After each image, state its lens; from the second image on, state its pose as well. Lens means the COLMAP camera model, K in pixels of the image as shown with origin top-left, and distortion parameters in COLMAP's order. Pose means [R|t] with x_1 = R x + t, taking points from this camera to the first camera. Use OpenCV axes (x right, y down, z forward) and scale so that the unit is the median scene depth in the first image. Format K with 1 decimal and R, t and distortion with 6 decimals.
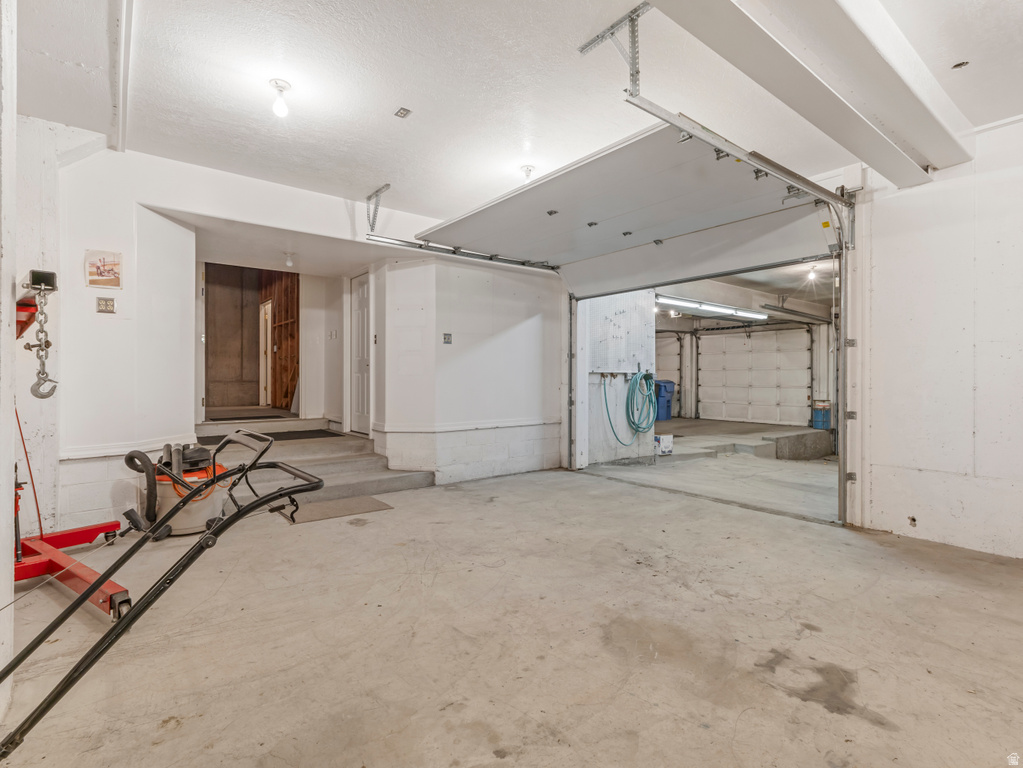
lens RADIAL K [[503.8, 0, 512.6], [0, 503.8, 379.8], [0, 0, 1]] dist [0.008274, 0.001380]
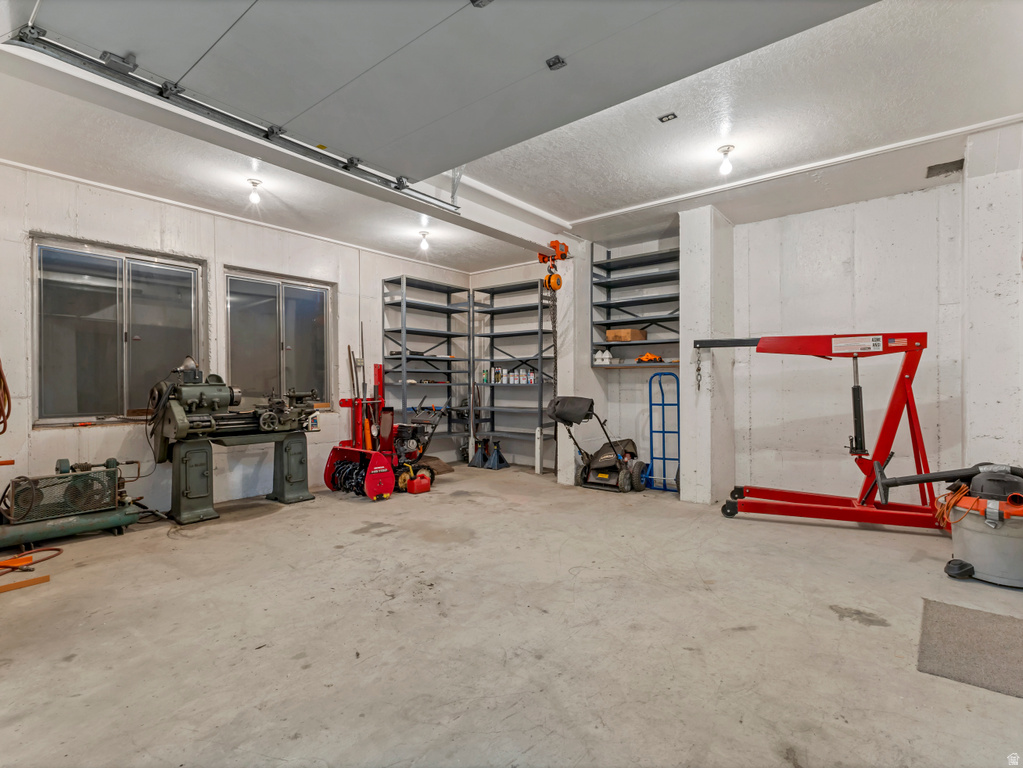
lens RADIAL K [[503.8, 0, 513.8], [0, 503.8, 382.6], [0, 0, 1]] dist [0.008274, 0.001380]
pose [[-0.974115, 0.003993, -0.226020, 0.248482], [0.003811, 0.999992, 0.001239, -0.004299], [0.226023, 0.000346, -0.974122, 1.545578]]
